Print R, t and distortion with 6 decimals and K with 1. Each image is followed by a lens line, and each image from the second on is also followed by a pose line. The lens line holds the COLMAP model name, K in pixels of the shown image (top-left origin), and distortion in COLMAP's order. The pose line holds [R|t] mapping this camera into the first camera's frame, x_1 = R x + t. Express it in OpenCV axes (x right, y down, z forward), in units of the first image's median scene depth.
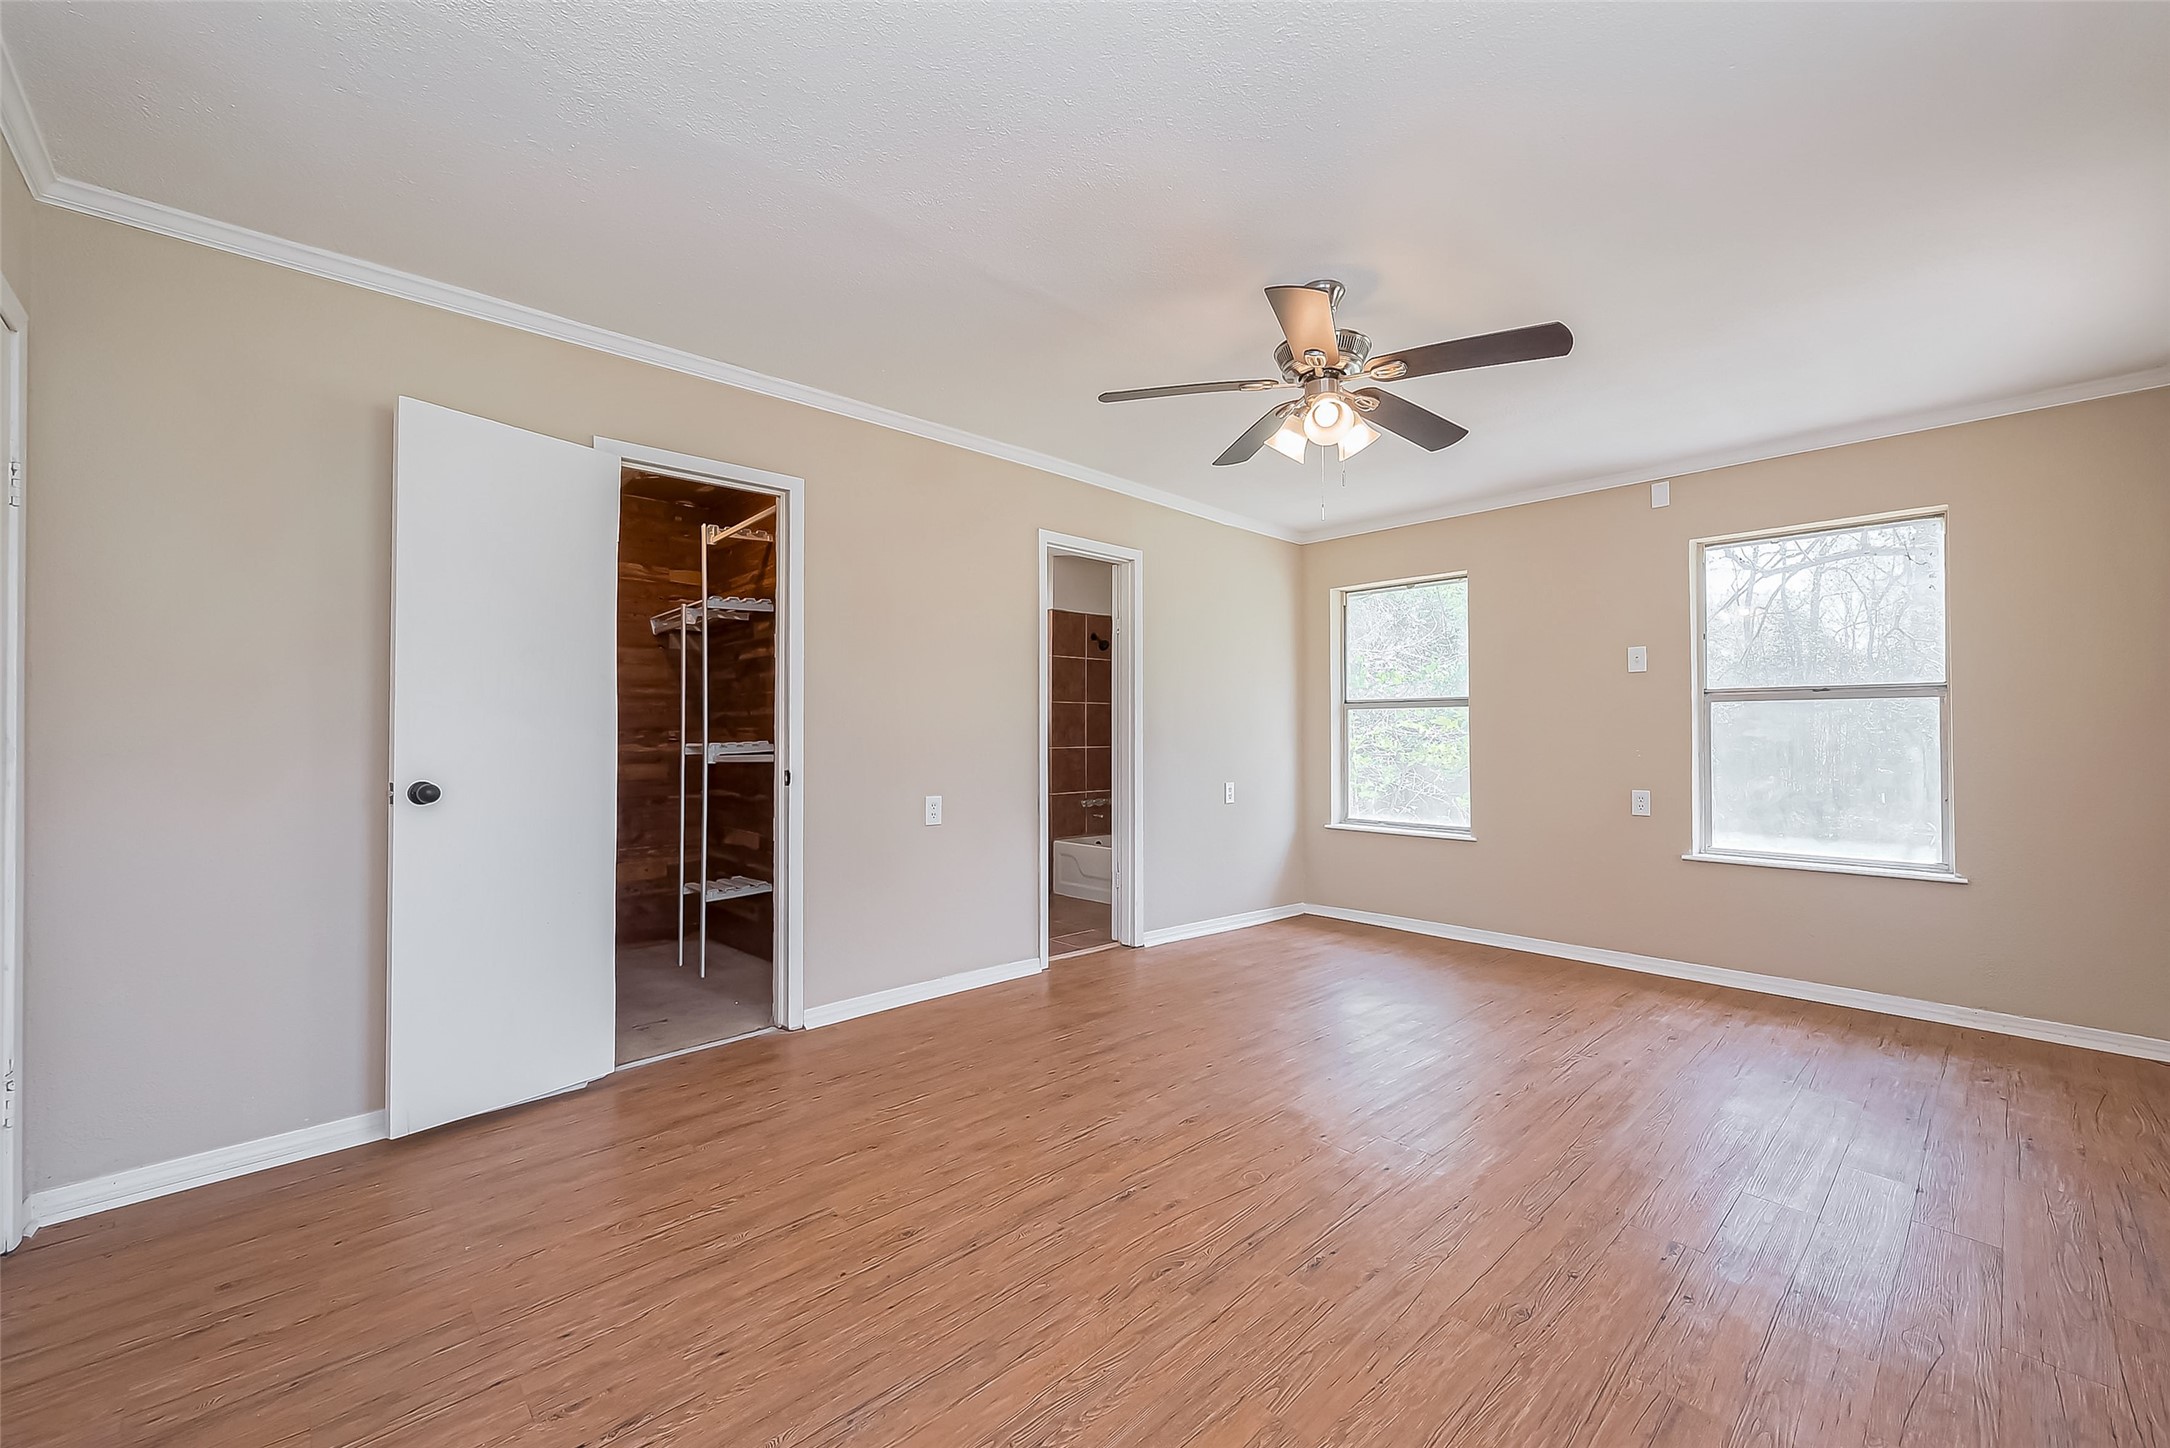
lens RADIAL K [[873.3, 0, 1085.0], [0, 873.3, 737.5], [0, 0, 1]] dist [0.002145, -0.000069]
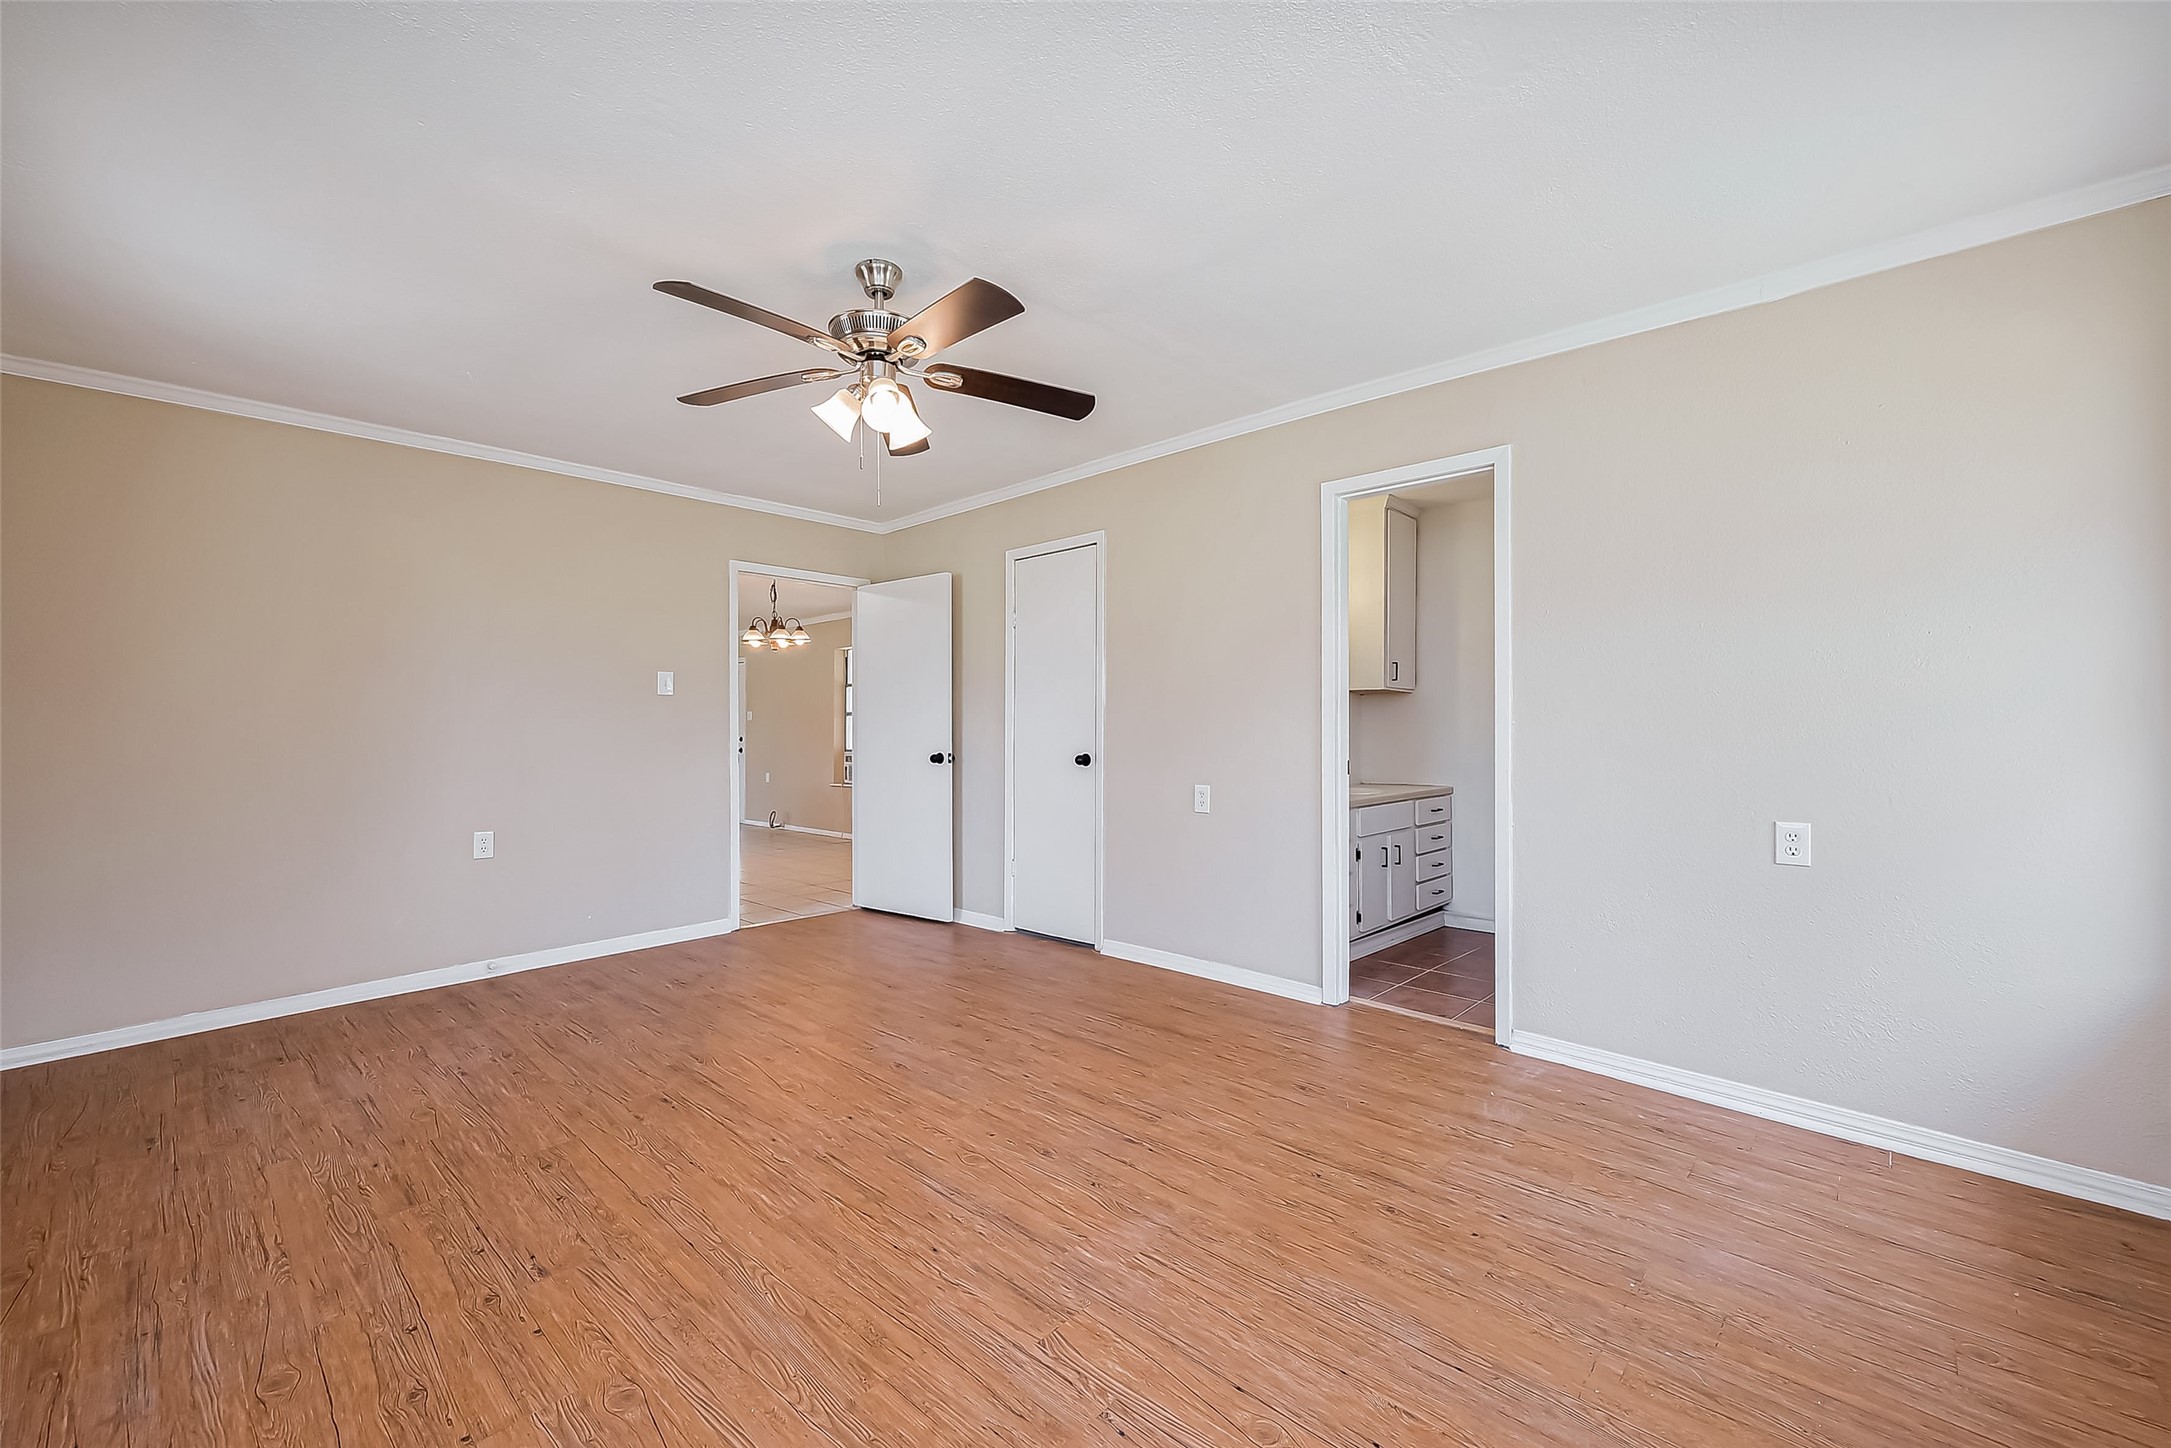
lens RADIAL K [[873.7, 0, 1108.8], [0, 873.7, 722.2], [0, 0, 1]] dist [0.002145, -0.000069]
pose [[0.076612, -0.006205, -0.997042, 1.183009], [-0.000400, 0.999980, -0.006254, -0.003646], [0.997061, 0.000878, 0.076608, 1.091866]]
